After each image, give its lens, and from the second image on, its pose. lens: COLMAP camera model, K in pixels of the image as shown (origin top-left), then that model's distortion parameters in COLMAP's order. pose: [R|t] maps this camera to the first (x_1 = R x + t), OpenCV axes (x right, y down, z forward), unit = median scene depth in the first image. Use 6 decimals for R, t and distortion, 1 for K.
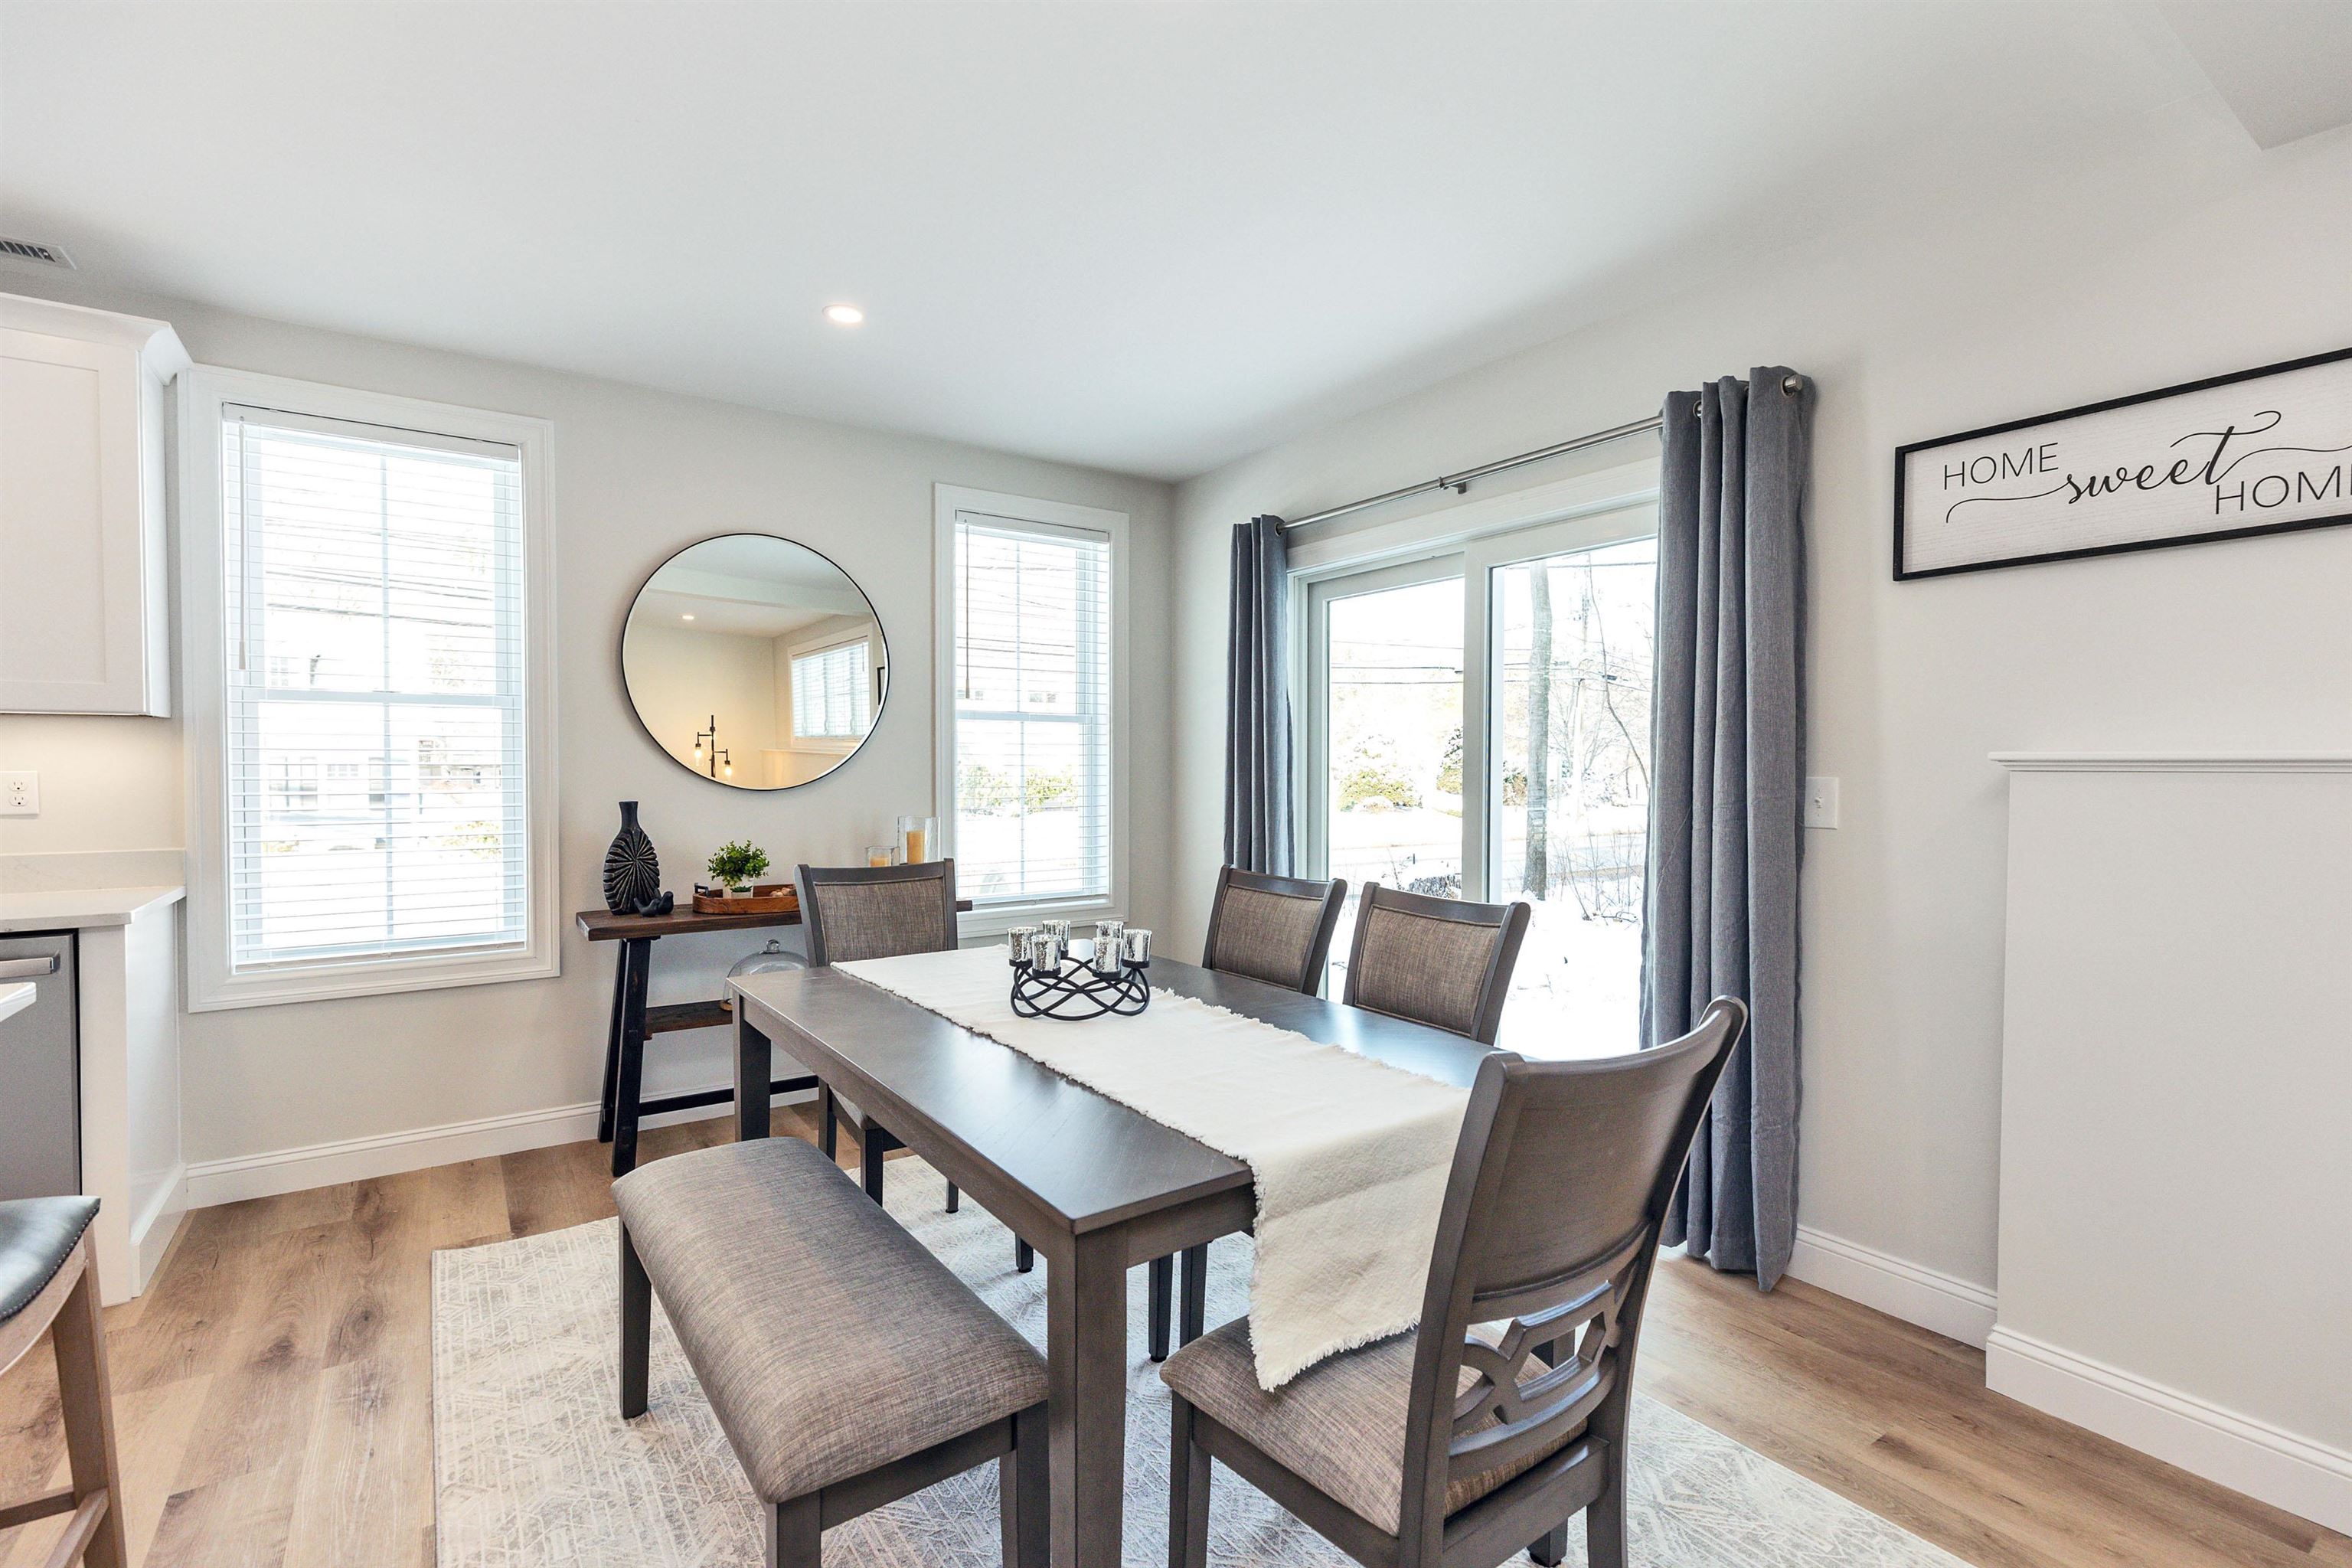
lens RADIAL K [[1053.2, 0, 1170.7], [0, 1053.2, 786.1], [0, 0, 1]] dist [0.002401, 0.000253]
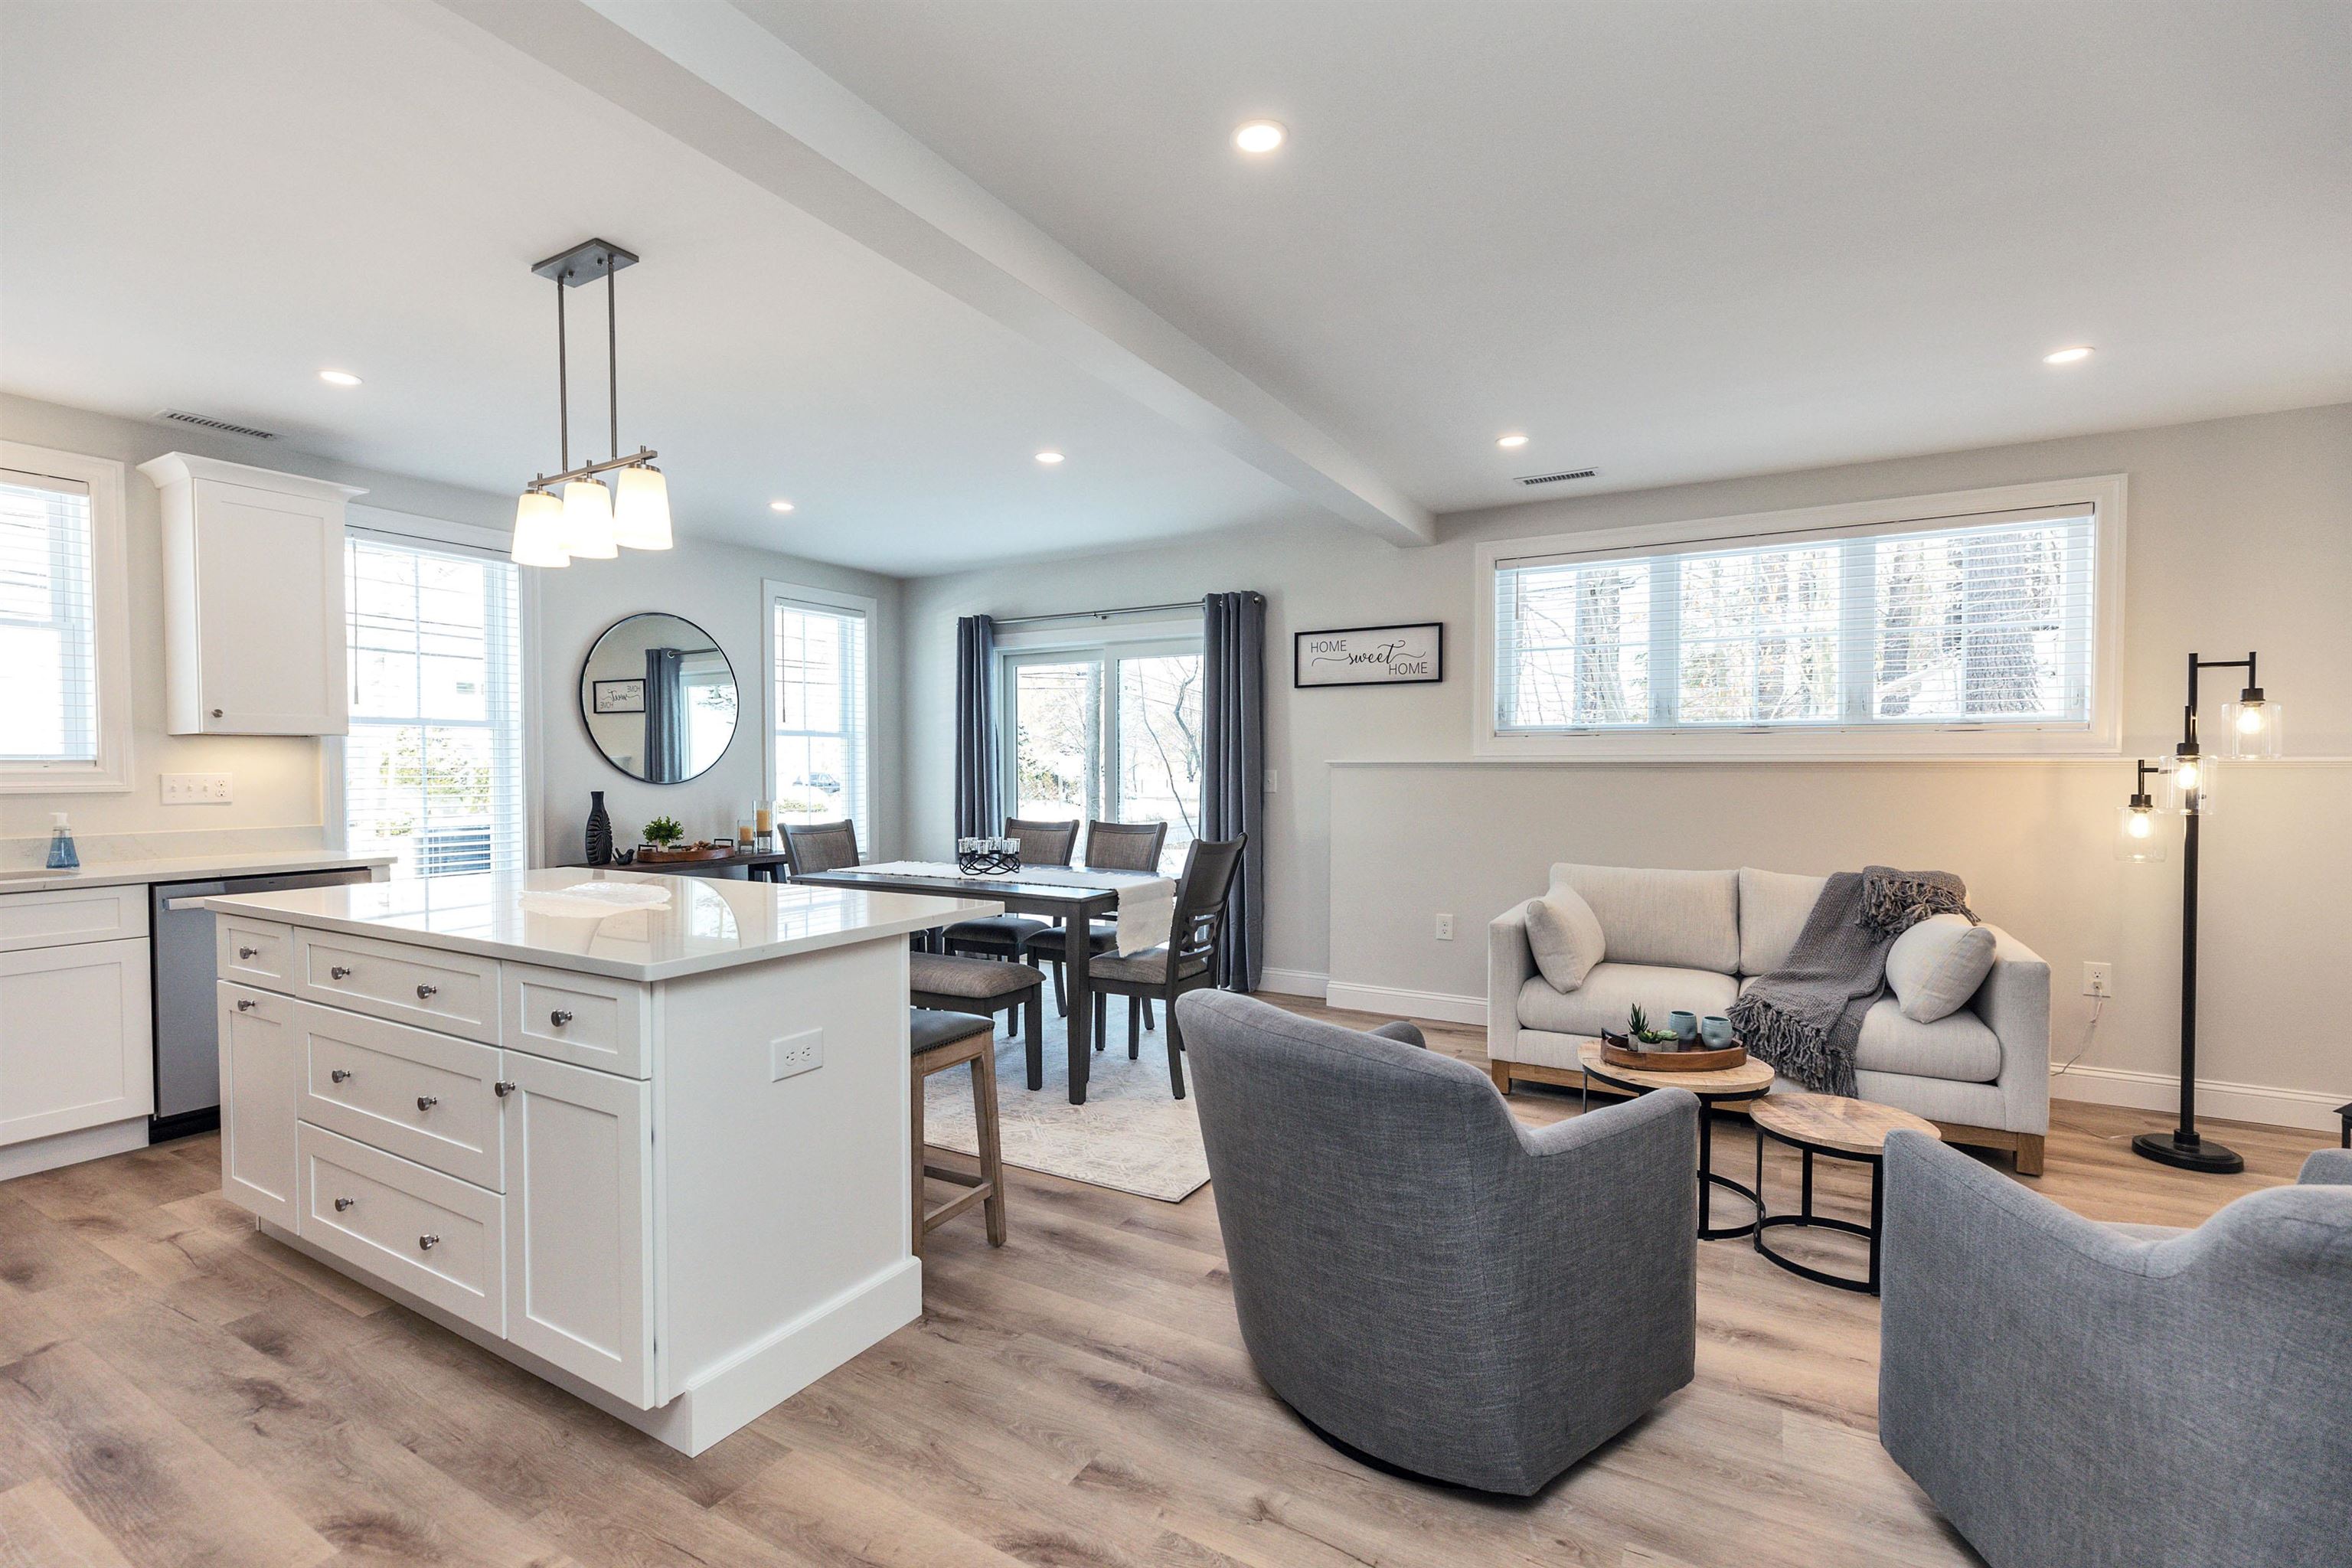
lens RADIAL K [[1053.2, 0, 1170.7], [0, 1053.2, 786.1], [0, 0, 1]] dist [0.002401, 0.000253]
pose [[0.901478, -0.012026, 0.432657, -0.444647], [0.011721, 0.999926, 0.003372, 0.012134], [-0.432666, 0.002031, 0.901552, -0.758120]]
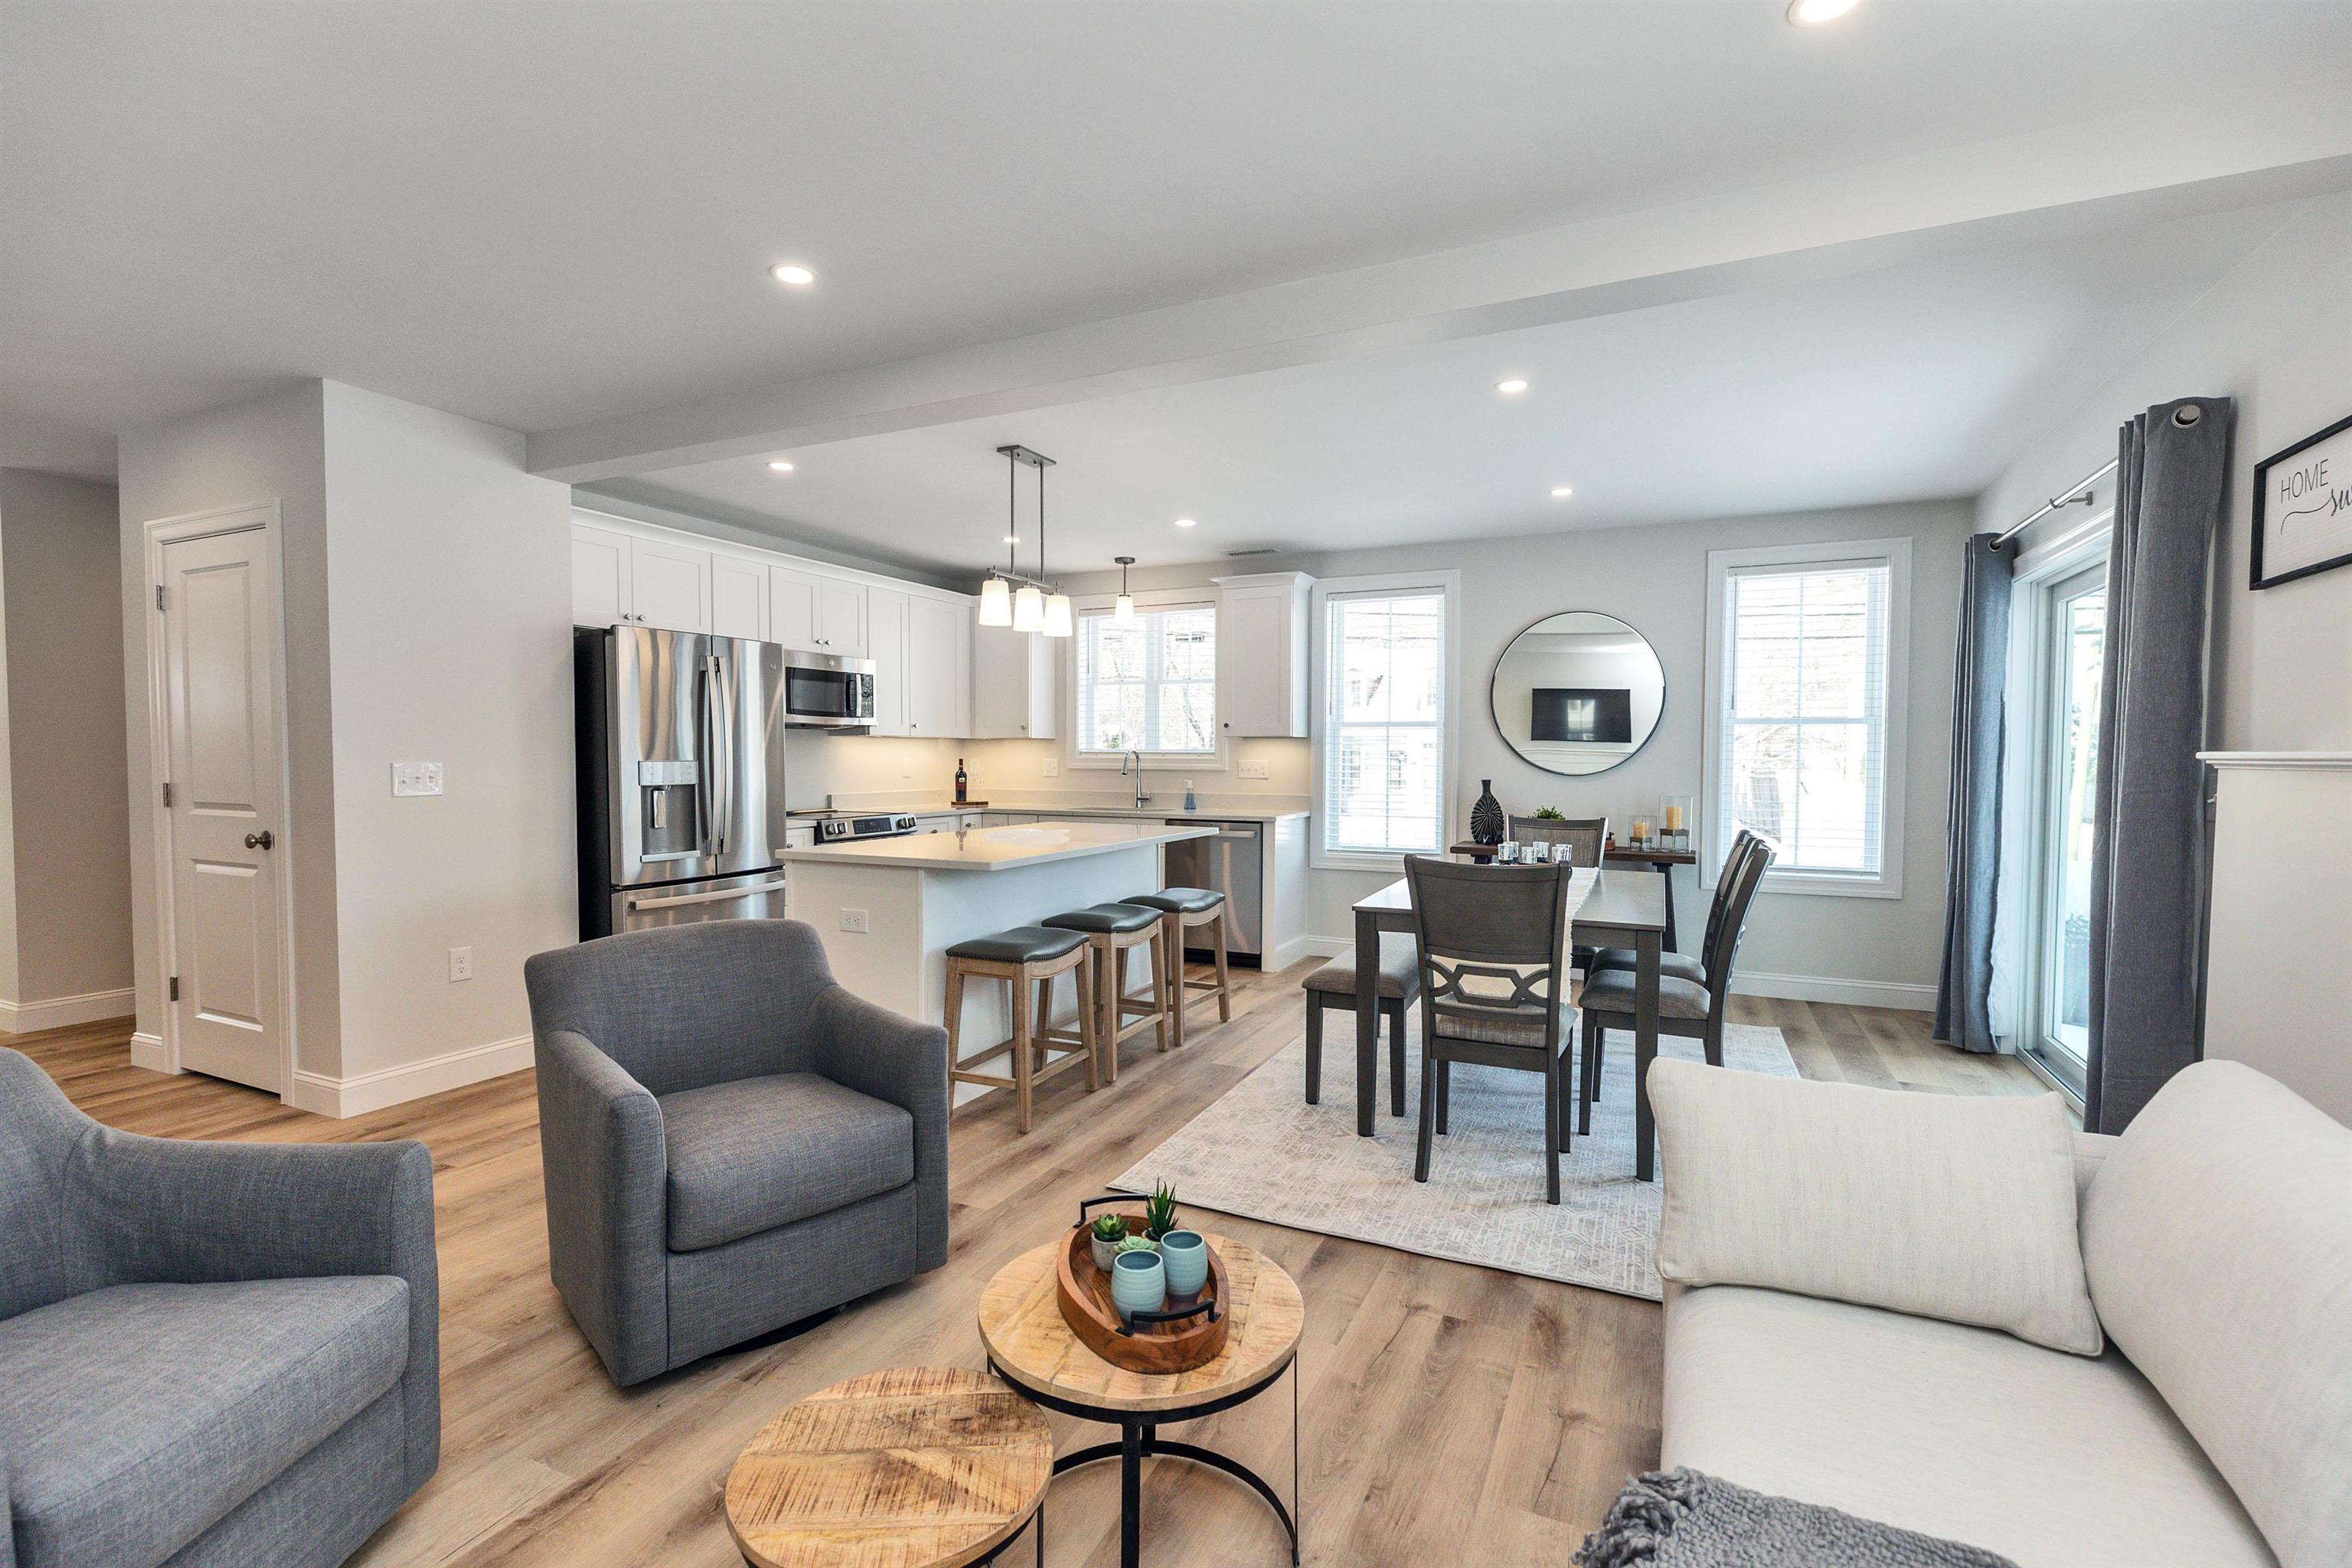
lens RADIAL K [[1086.4, 0, 1176.0], [0, 1086.4, 784.0], [0, 0, 1]] dist [0.001286, 0.000296]
pose [[0.496628, 0.023919, -0.867634, 0.820168], [-0.020687, 0.999662, 0.015718, 0.004780], [0.867717, 0.010142, 0.496956, -0.357320]]
